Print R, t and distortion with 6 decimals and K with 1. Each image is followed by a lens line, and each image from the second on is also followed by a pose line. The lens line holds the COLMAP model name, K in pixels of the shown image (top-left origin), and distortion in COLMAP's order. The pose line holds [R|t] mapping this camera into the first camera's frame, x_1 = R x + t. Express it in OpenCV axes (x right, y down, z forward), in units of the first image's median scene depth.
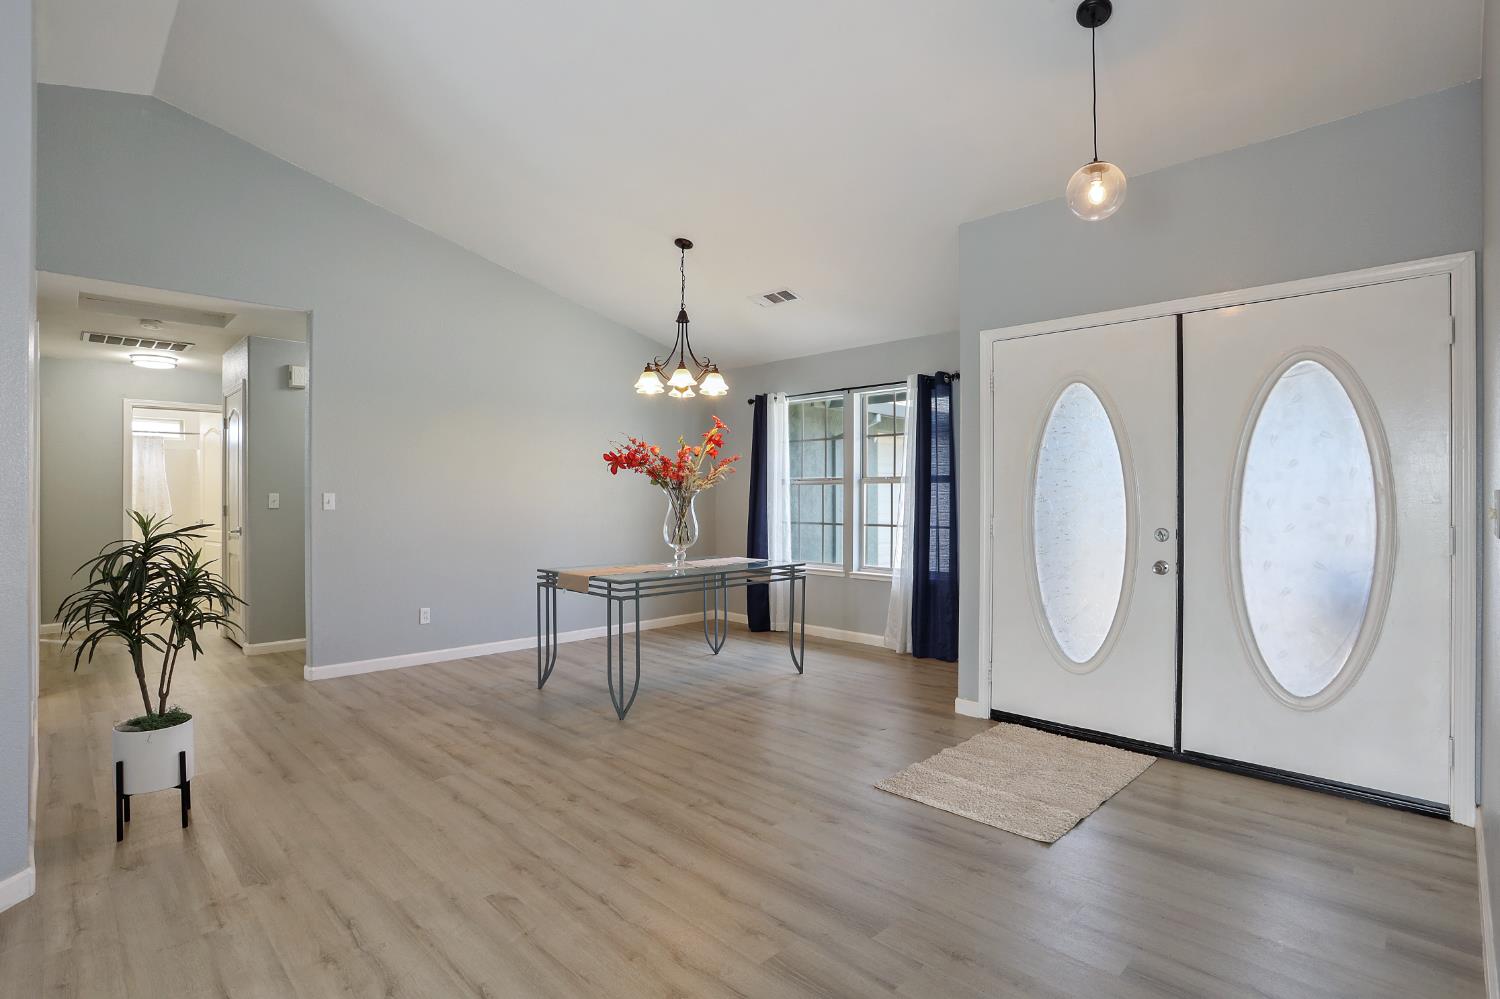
lens RADIAL K [[752.6, 0, 757.4], [0, 752.6, 501.9], [0, 0, 1]] dist [-0.005890, 0.001272]
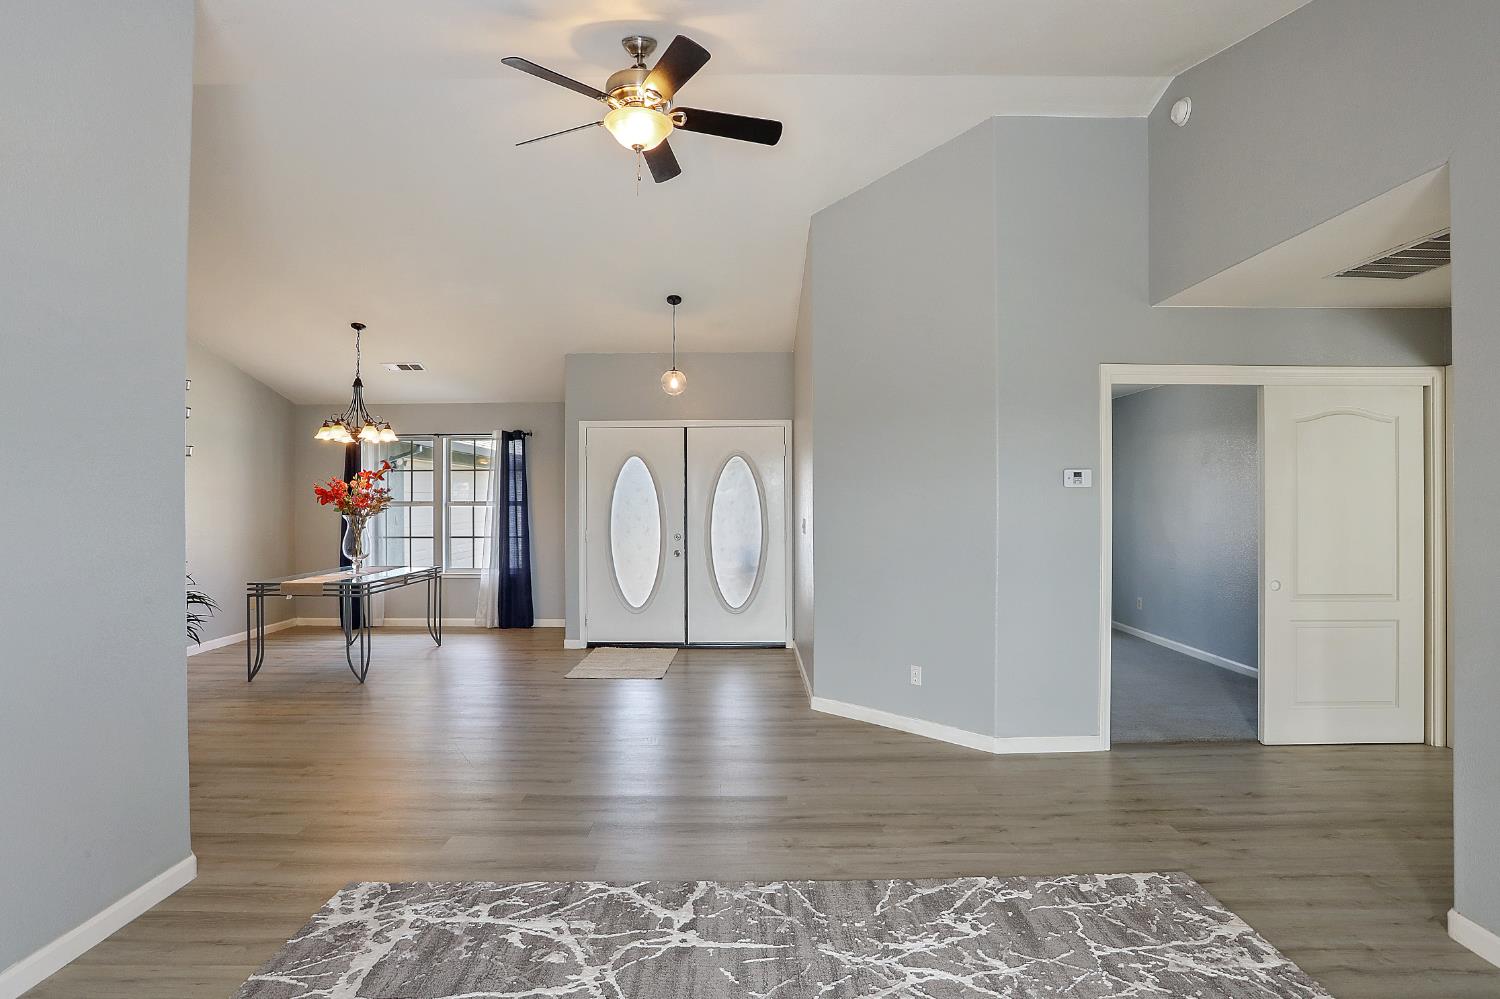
lens RADIAL K [[814.1, 0, 750.6], [0, 814.1, 500.6], [0, 0, 1]] dist [0.000170, 0.000091]
pose [[0.714082, -0.002603, 0.700057, -0.604818], [0.007218, 0.999967, -0.003645, -0.031300], [-0.700024, 0.007656, 0.714078, -0.488955]]
